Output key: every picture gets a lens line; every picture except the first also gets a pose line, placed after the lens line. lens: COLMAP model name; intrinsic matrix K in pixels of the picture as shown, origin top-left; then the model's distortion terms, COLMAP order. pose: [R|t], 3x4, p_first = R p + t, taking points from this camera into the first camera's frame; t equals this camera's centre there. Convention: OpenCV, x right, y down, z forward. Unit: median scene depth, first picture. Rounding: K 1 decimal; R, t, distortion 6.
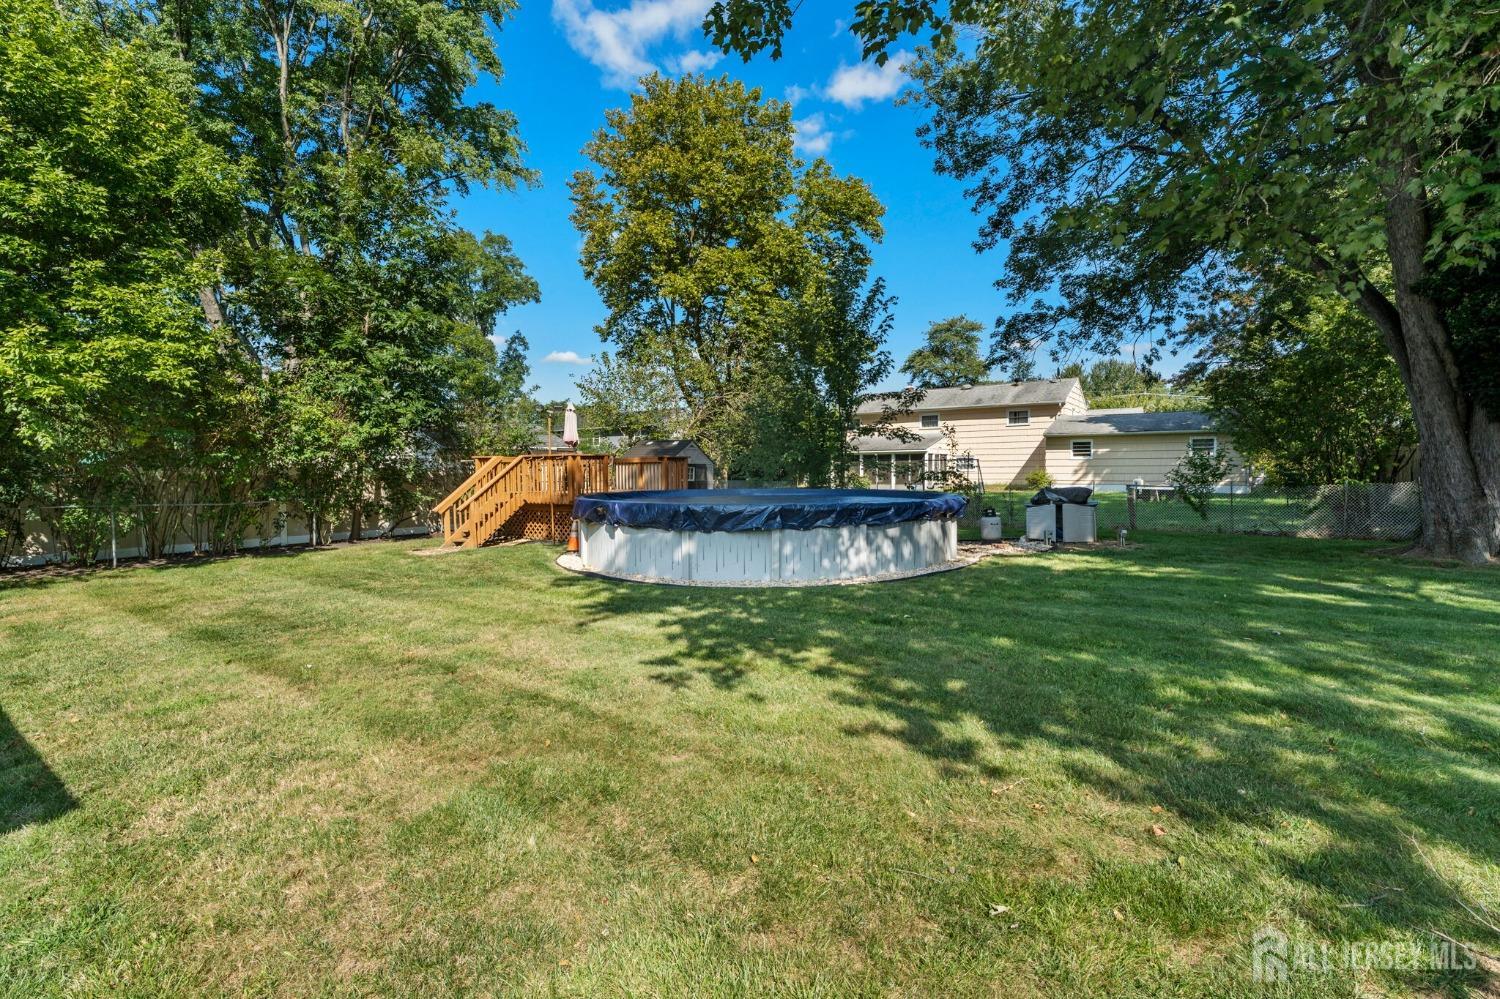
lens RADIAL K [[701.2, 0, 750.0], [0, 701.2, 499.5], [0, 0, 1]] dist [0.001251, 0.000306]
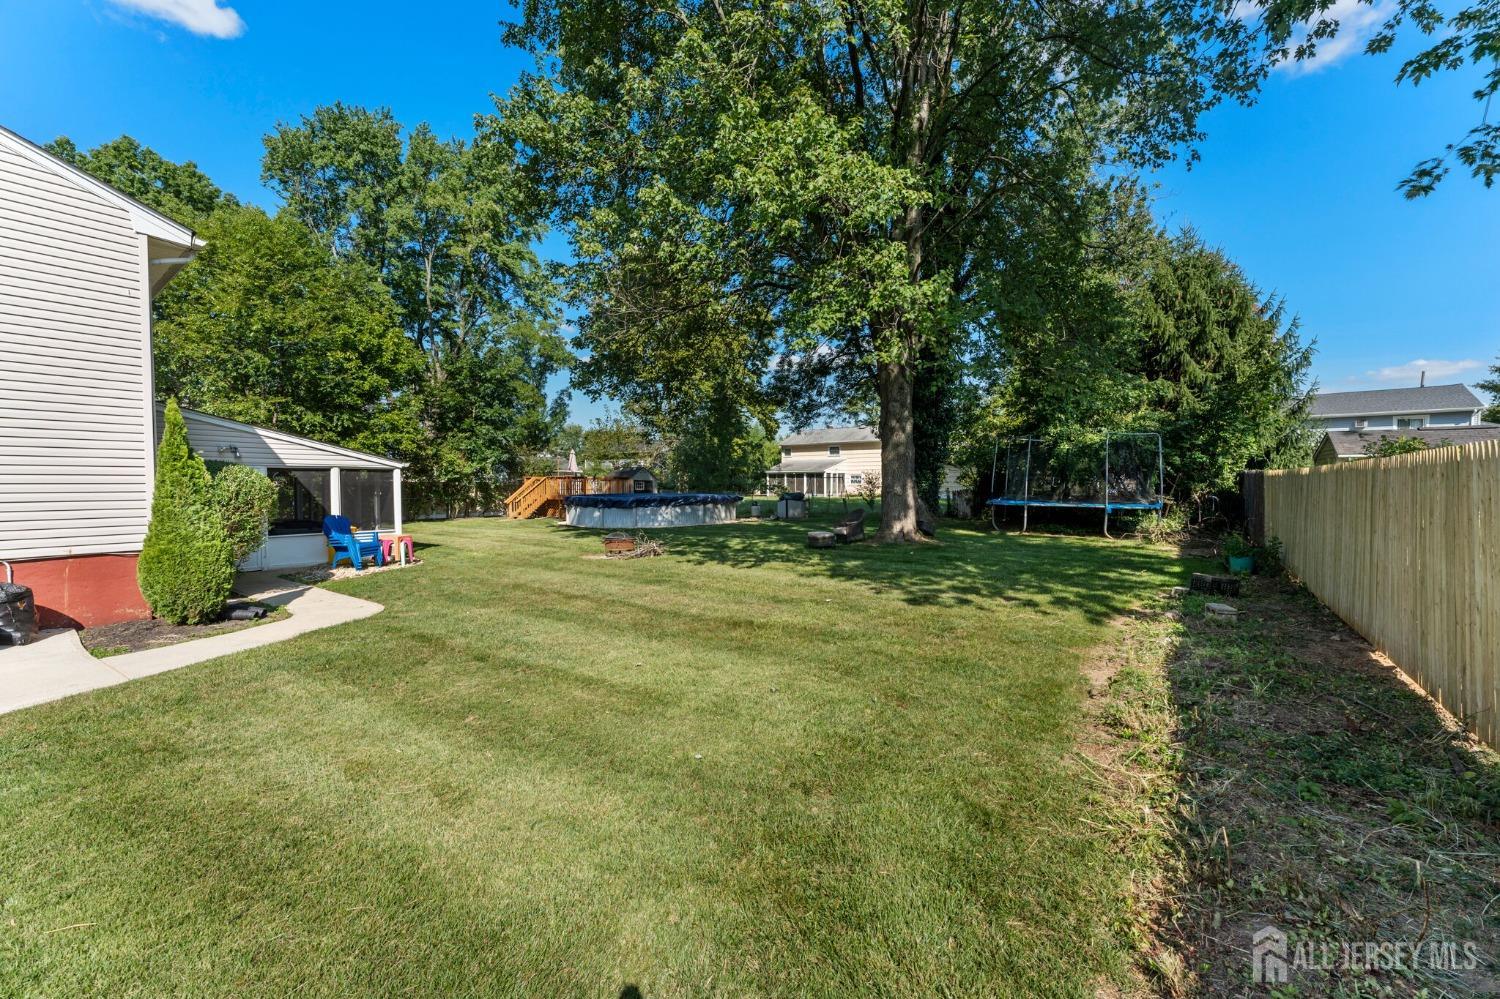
lens RADIAL K [[601.7, 0, 750.0], [0, 601.7, 499.5], [0, 0, 1]] dist [-0.000123, -0.000018]
pose [[0.999364, 0.004468, -0.035369, 0.351958], [-0.004992, 0.999879, -0.014726, 0.030472], [0.035299, 0.014894, 0.999266, -0.783523]]
